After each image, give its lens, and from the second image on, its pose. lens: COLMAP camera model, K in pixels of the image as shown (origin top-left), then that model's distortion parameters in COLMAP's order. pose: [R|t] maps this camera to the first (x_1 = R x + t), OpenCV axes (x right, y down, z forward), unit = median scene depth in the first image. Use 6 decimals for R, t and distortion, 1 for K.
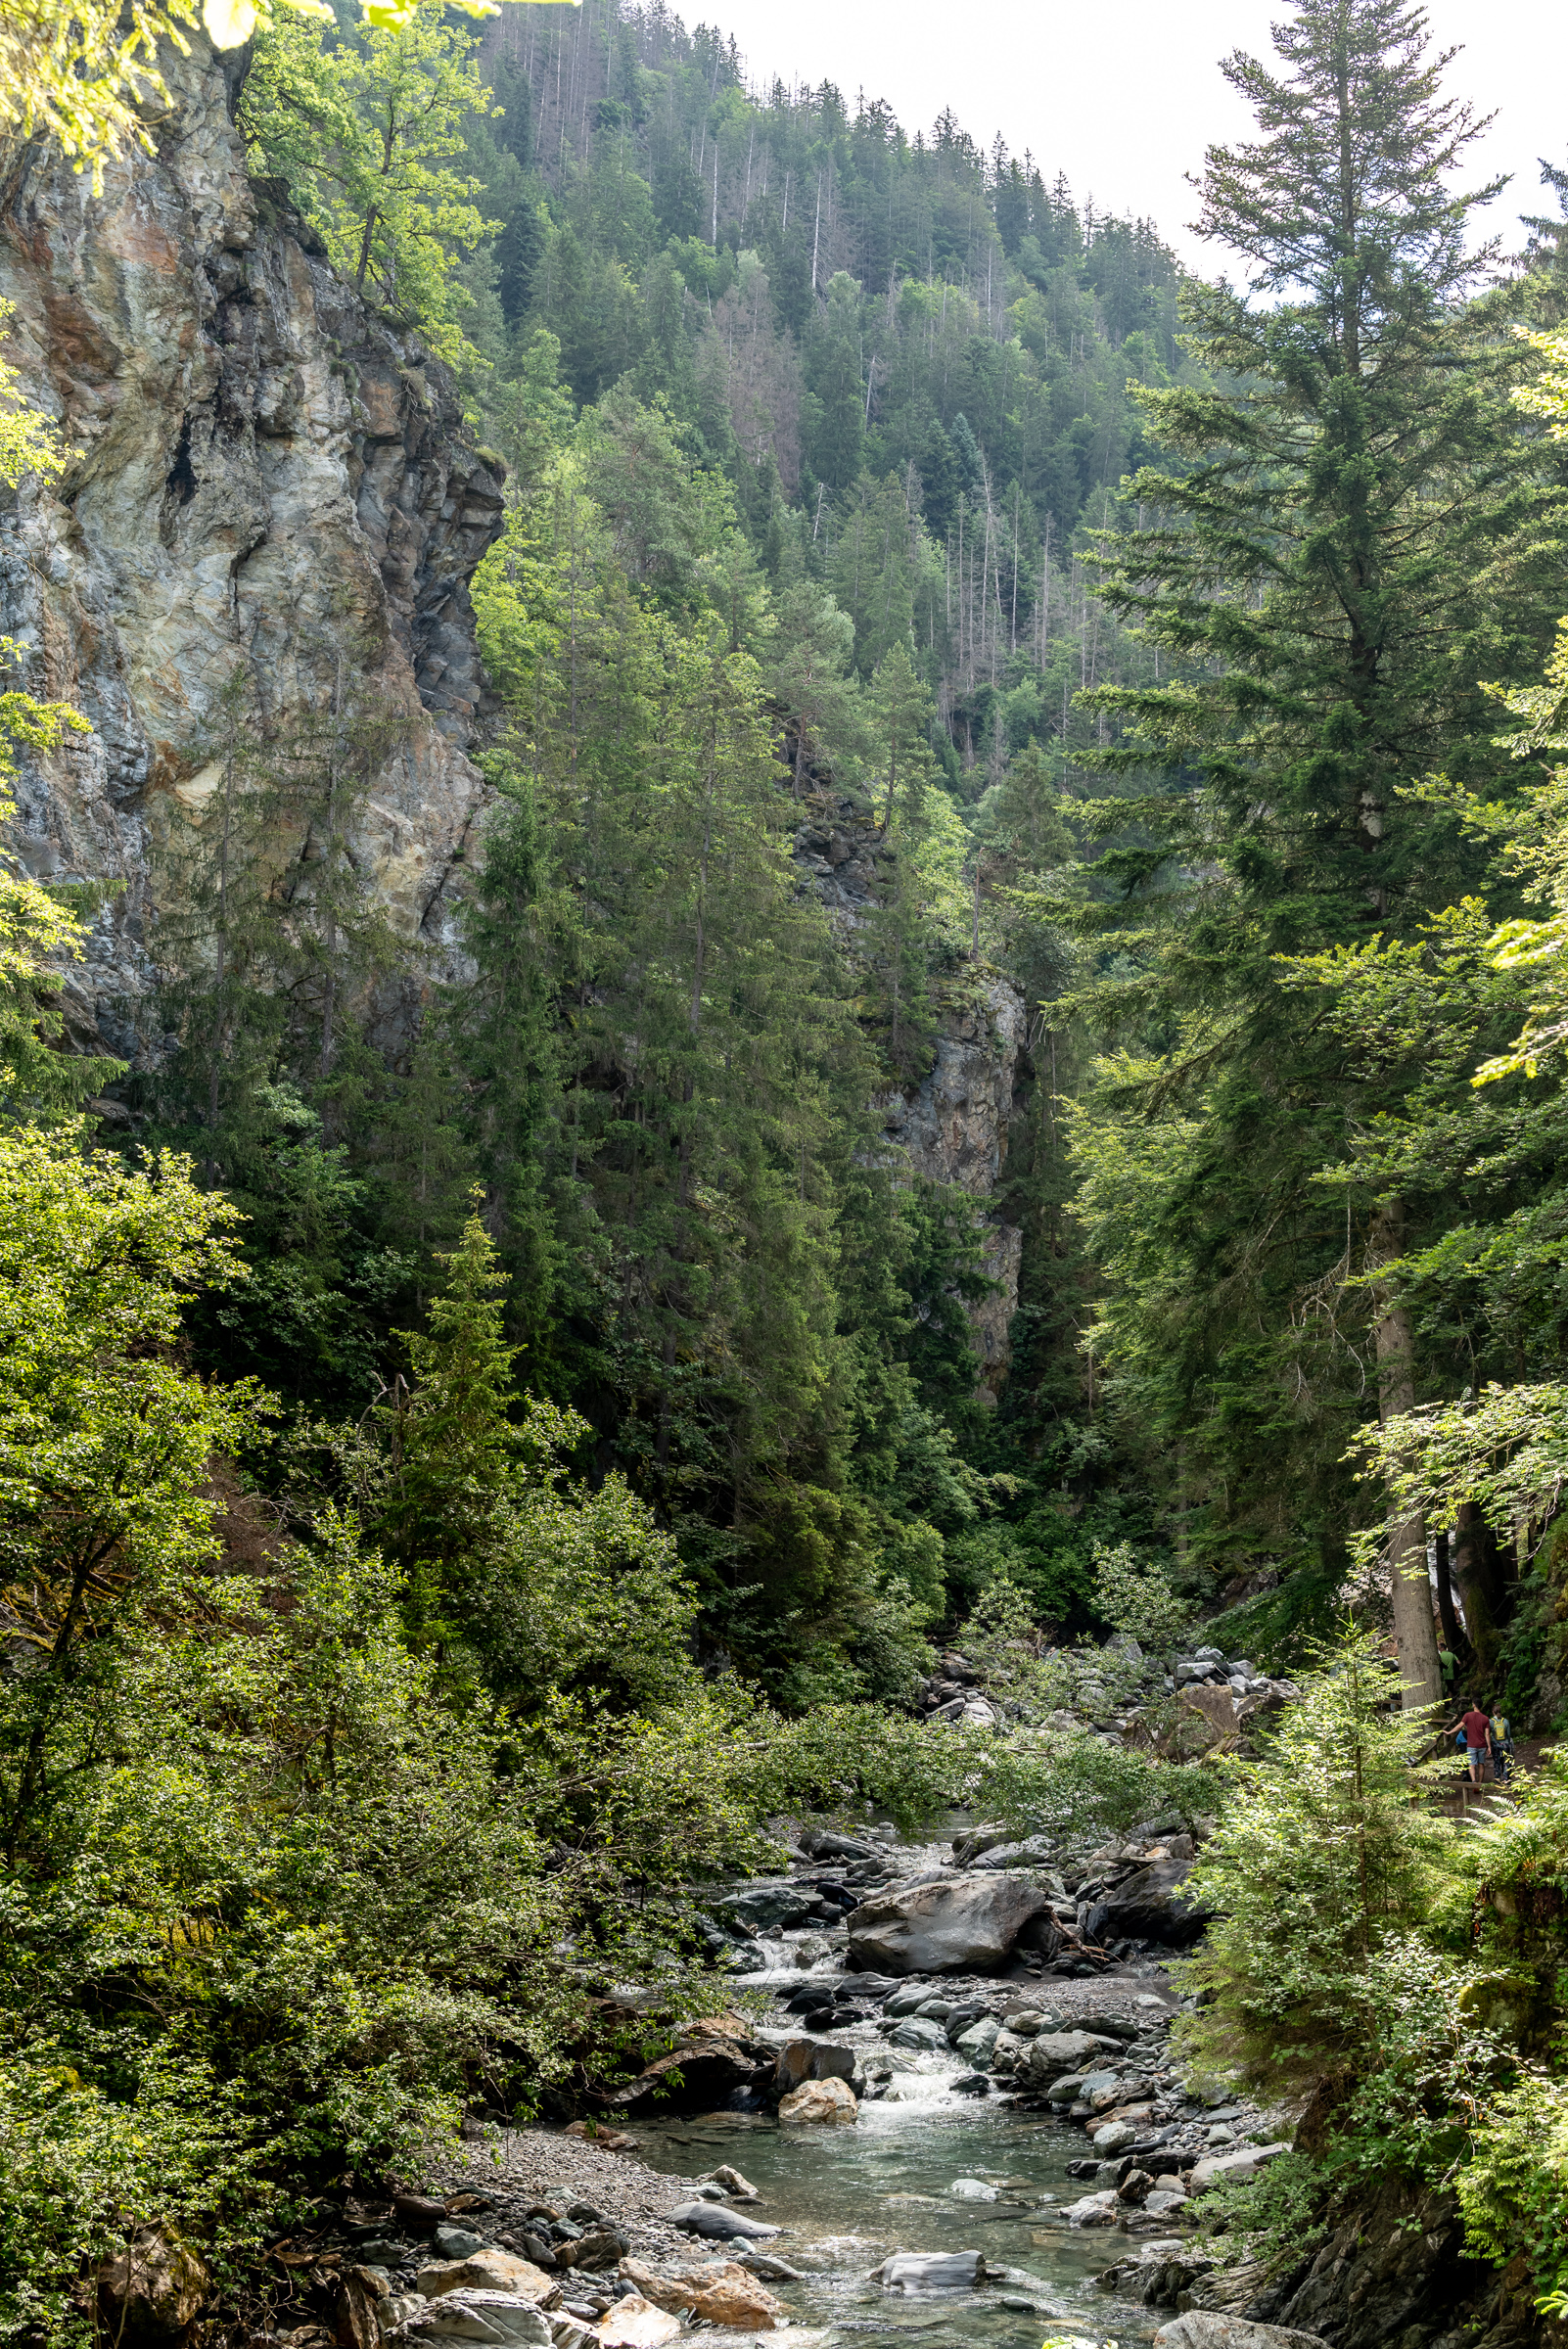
lens RADIAL K [[2690.2, 0, 798.0], [0, 2690.2, 1164.9], [0, 0, 1]] dist [-0.008074, 0.024897]
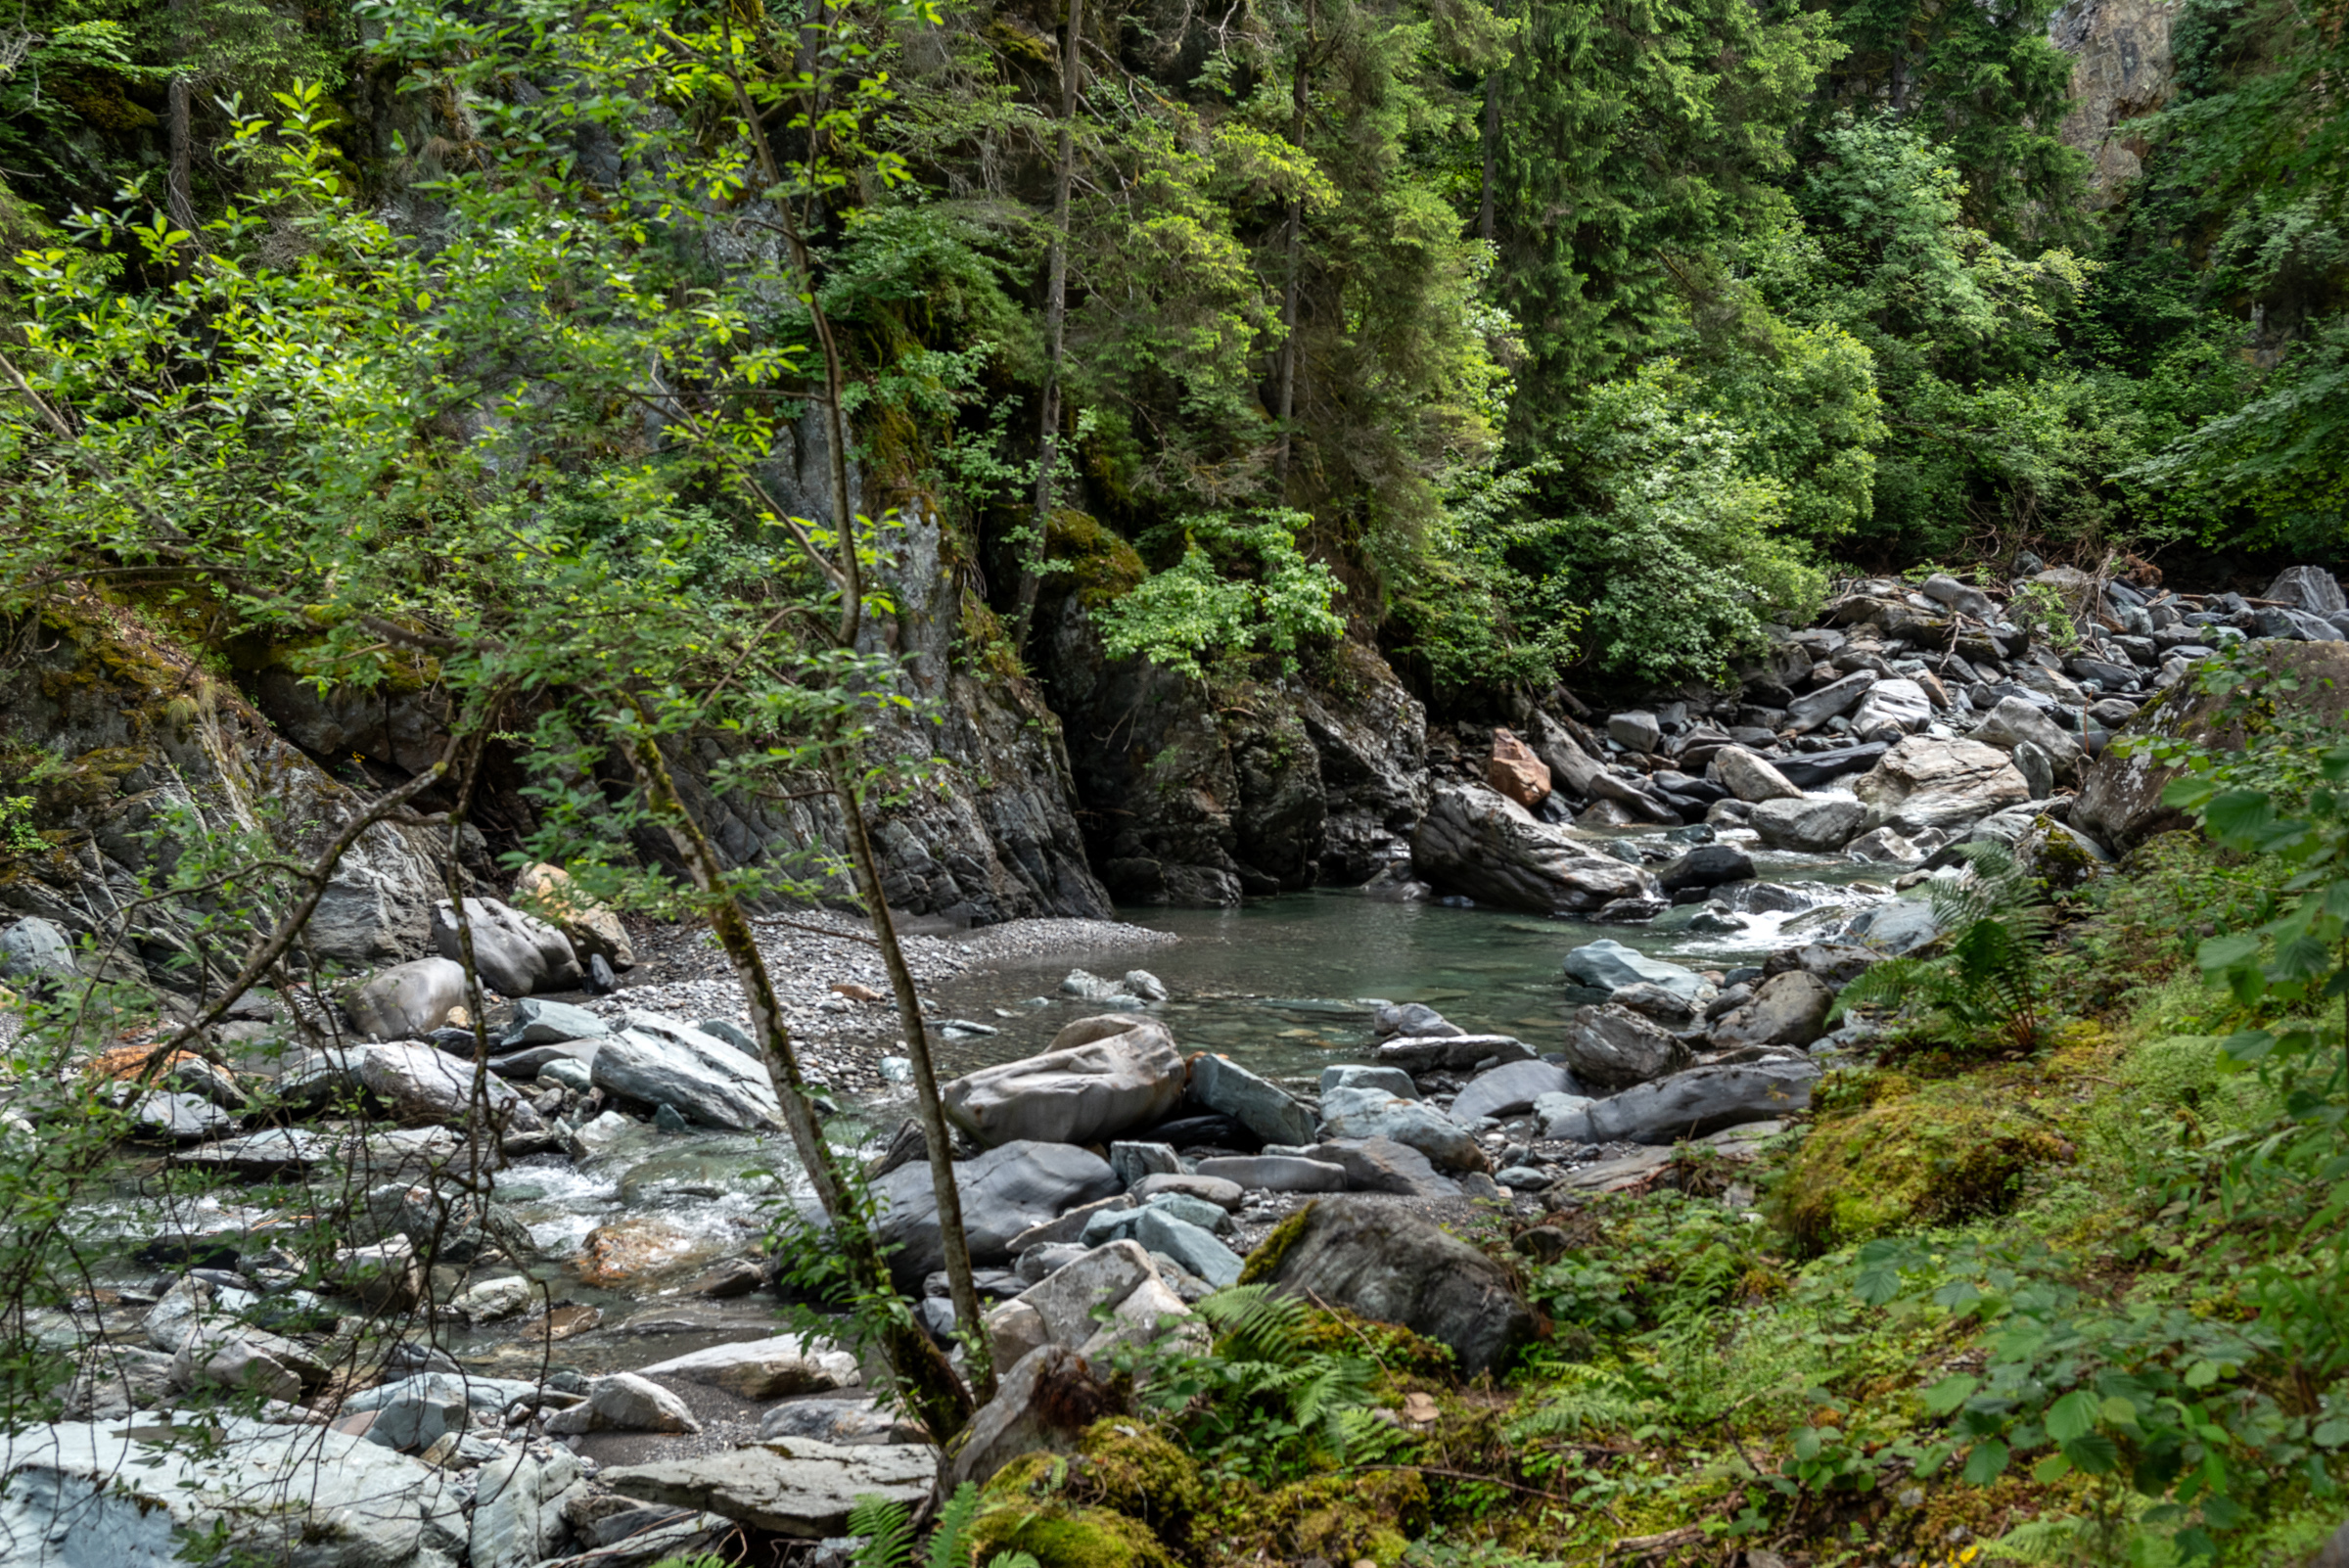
lens RADIAL K [[2729.3, 0, 1174.5], [0, 2729.3, 784.0], [0, 0, 1]] dist [-0.000460, 0.044220]
pose [[0.935496, 0.038620, -0.351221, 0.335463], [0.042678, 0.974381, 0.220818, 0.290191], [0.350751, -0.221564, 0.909881, 1.397964]]
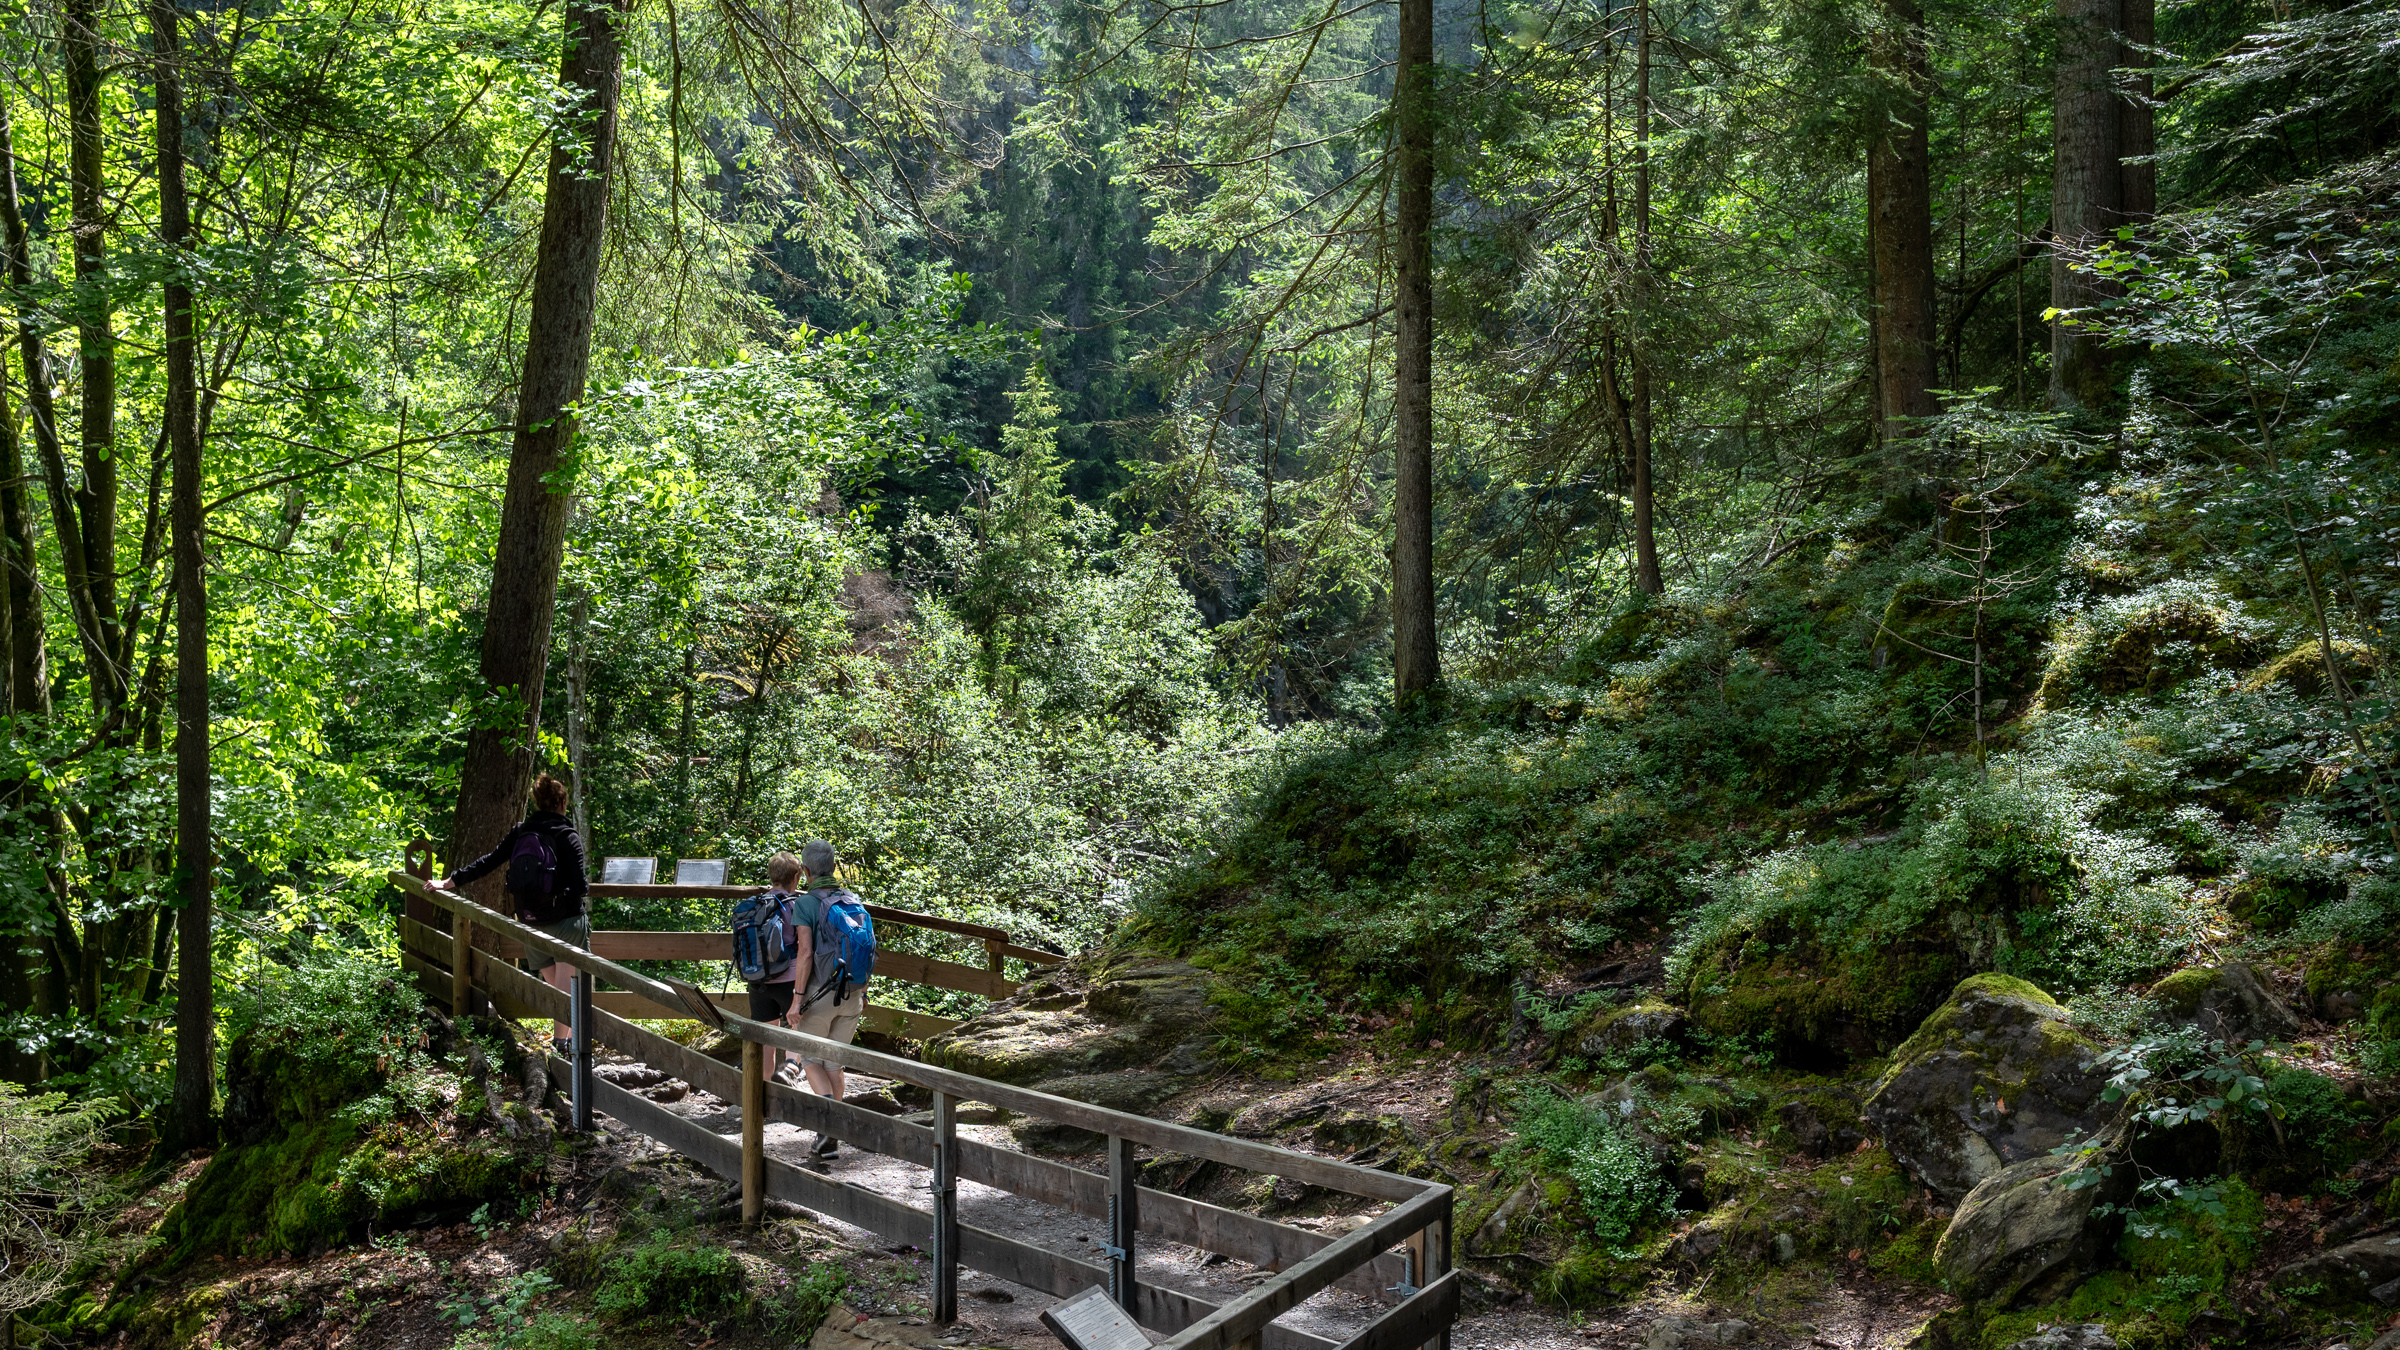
lens RADIAL K [[2881.0, 0, 1200.0], [0, 2881.0, 675.0], [0, 0, 1]] dist [0.003749, 0.000832]
pose [[0.995309, -0.001358, -0.096735, 0.122220], [0.020041, 0.981106, 0.192432, -0.124992], [0.094646, -0.193469, 0.976531, -0.511942]]
